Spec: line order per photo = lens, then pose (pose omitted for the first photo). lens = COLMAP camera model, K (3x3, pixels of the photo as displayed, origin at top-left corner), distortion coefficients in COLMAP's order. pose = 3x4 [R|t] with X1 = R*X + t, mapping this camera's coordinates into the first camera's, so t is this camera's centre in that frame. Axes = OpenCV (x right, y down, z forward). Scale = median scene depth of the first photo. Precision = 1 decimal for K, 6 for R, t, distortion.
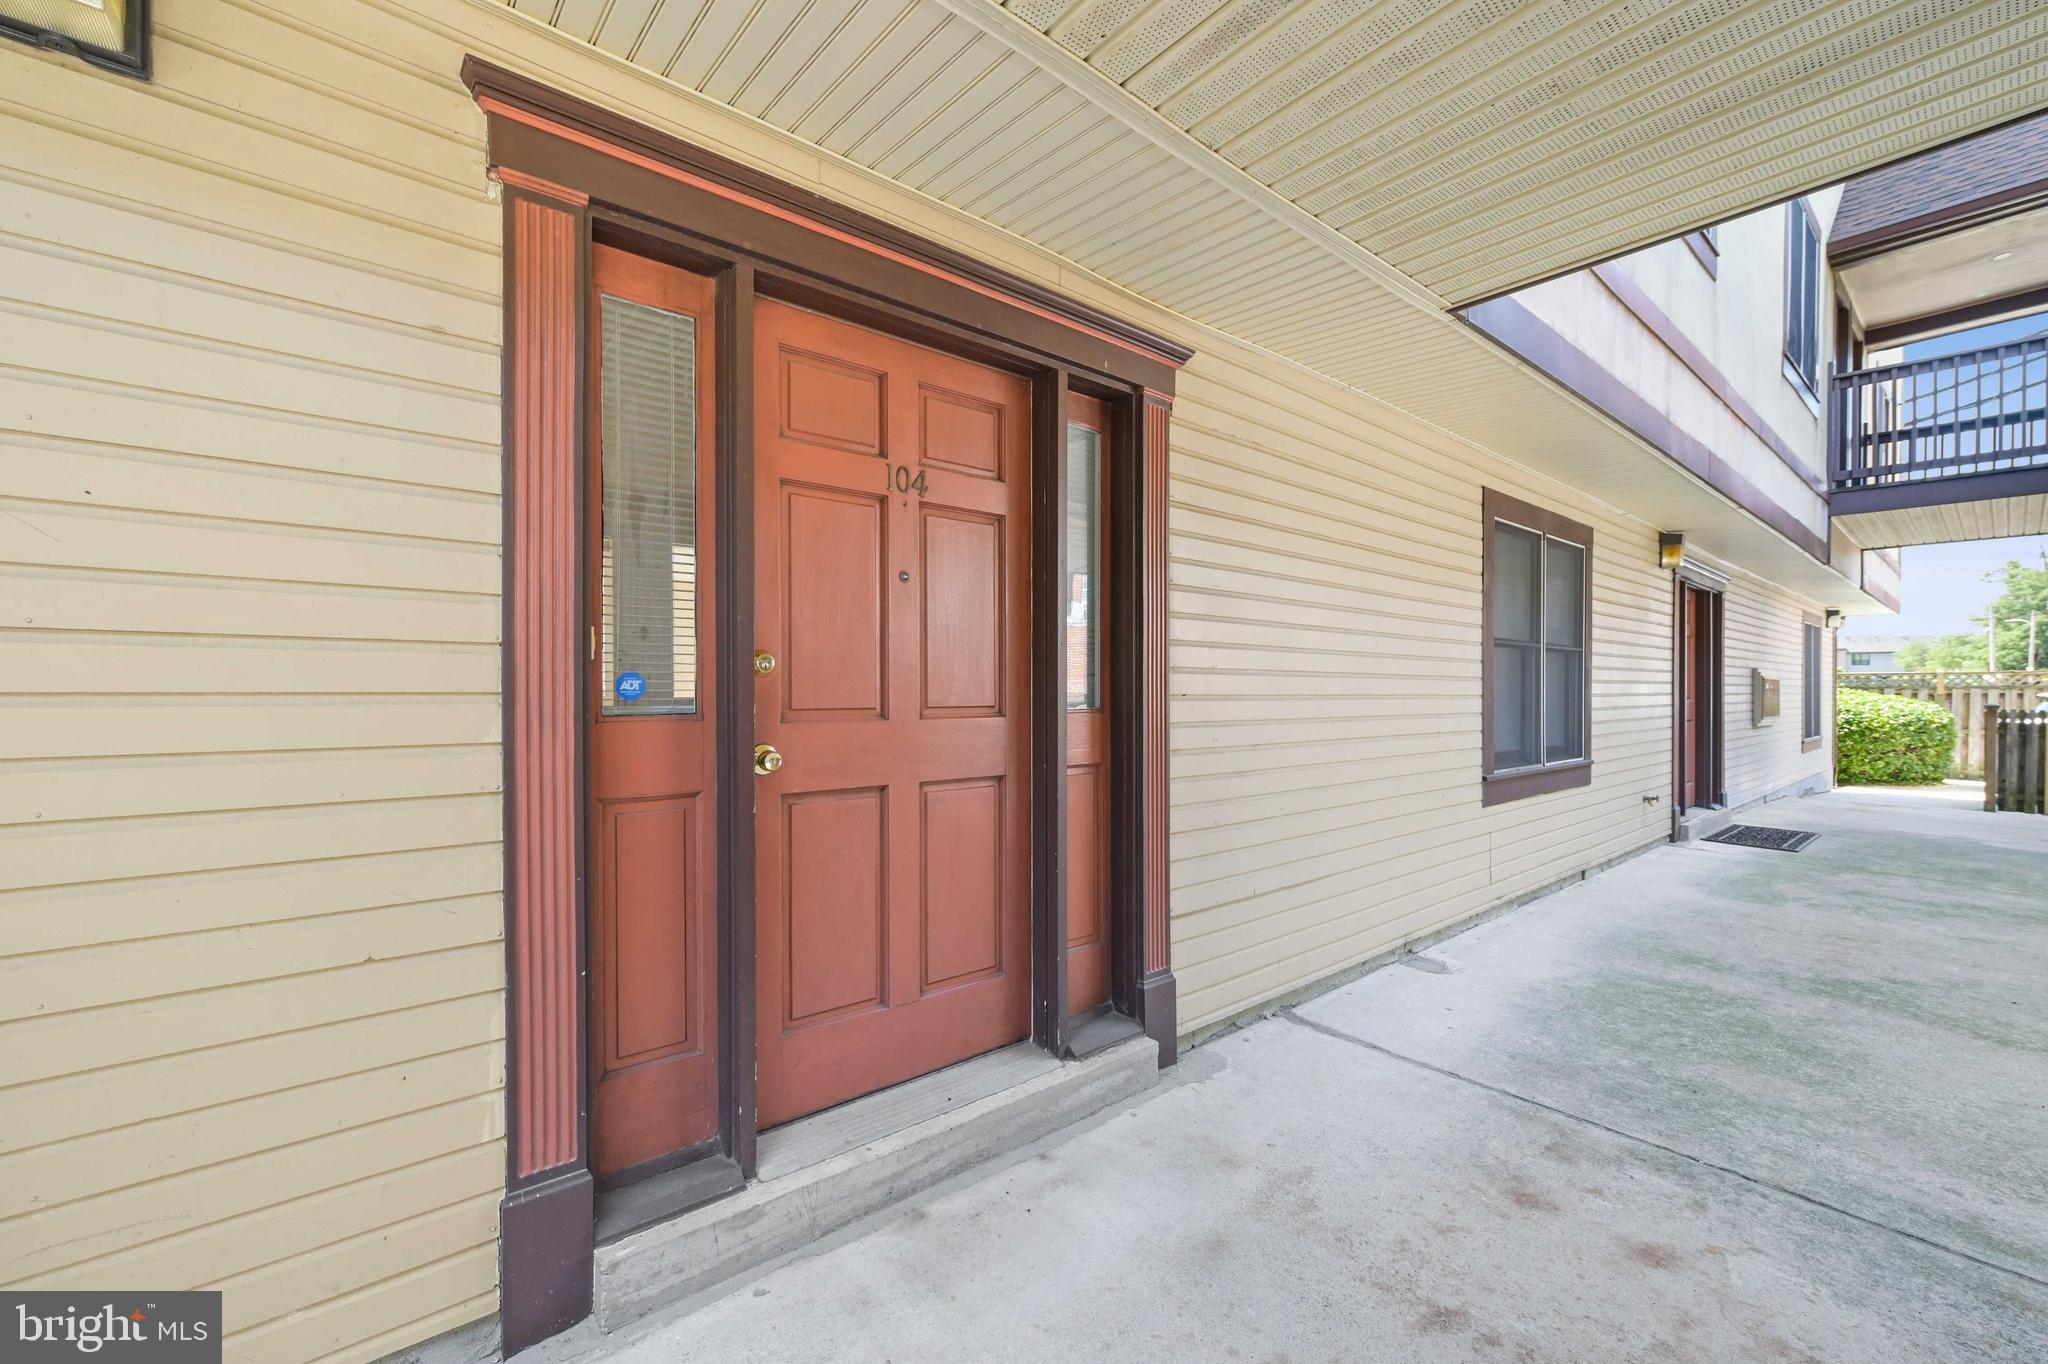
lens RADIAL K [[814.2, 0, 1024.0], [0, 814.2, 682.0], [0, 0, 1]] dist [0.000048, -0.000029]
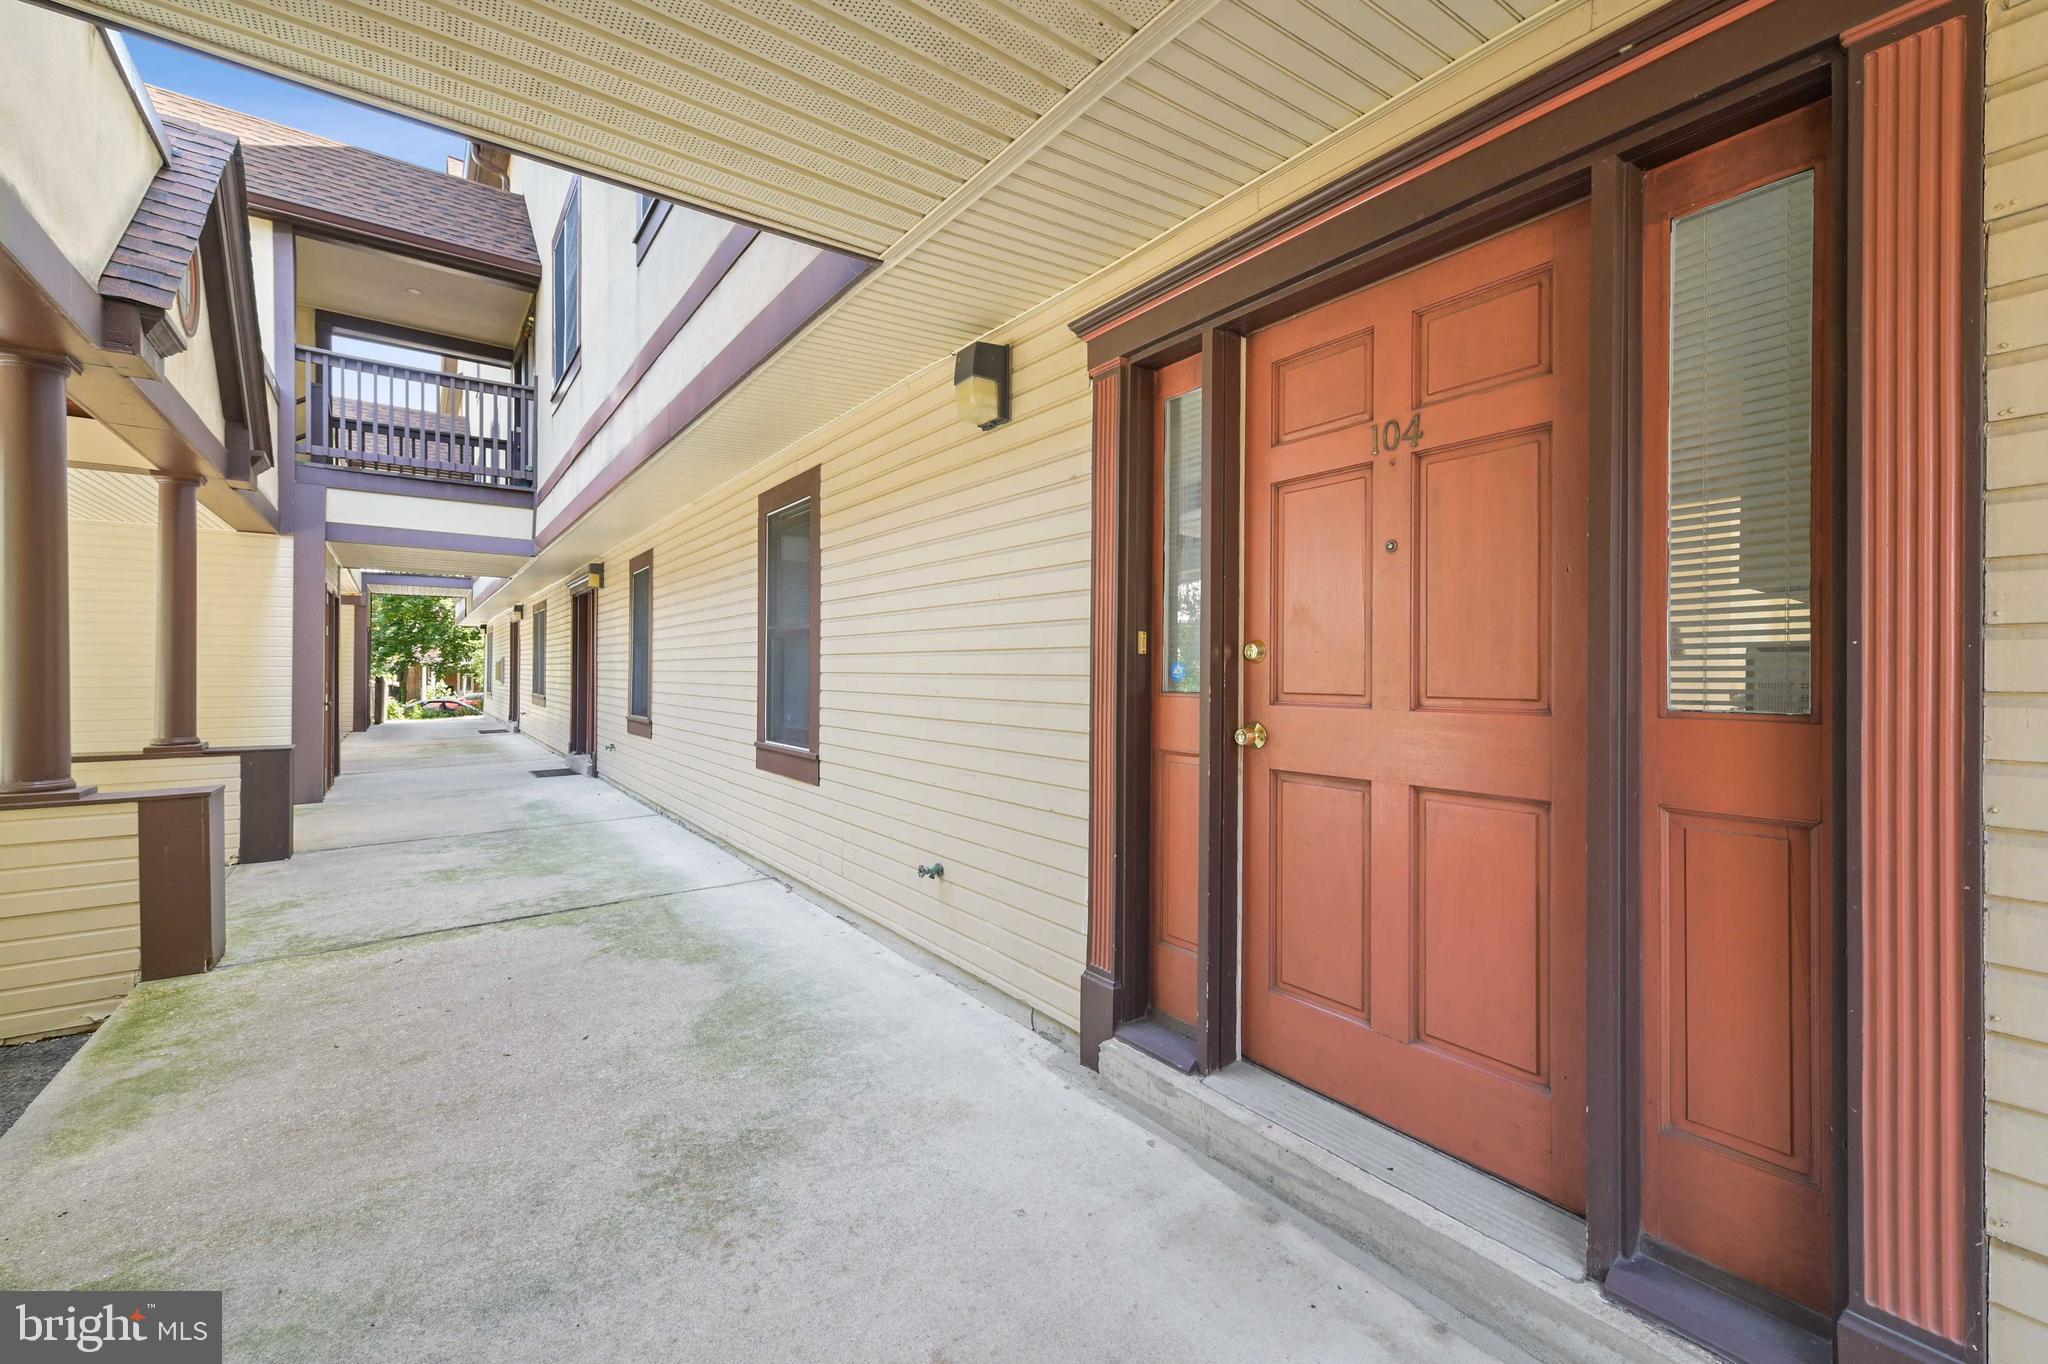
lens RADIAL K [[807.9, 0, 1026.3], [0, 807.9, 656.3], [0, 0, 1]] dist [0.005971, -0.000250]
pose [[-0.035065, -0.021176, -0.999161, 0.812672], [0.004961, 0.999759, -0.021363, 0.005906], [0.999373, -0.005706, -0.034952, 0.707580]]
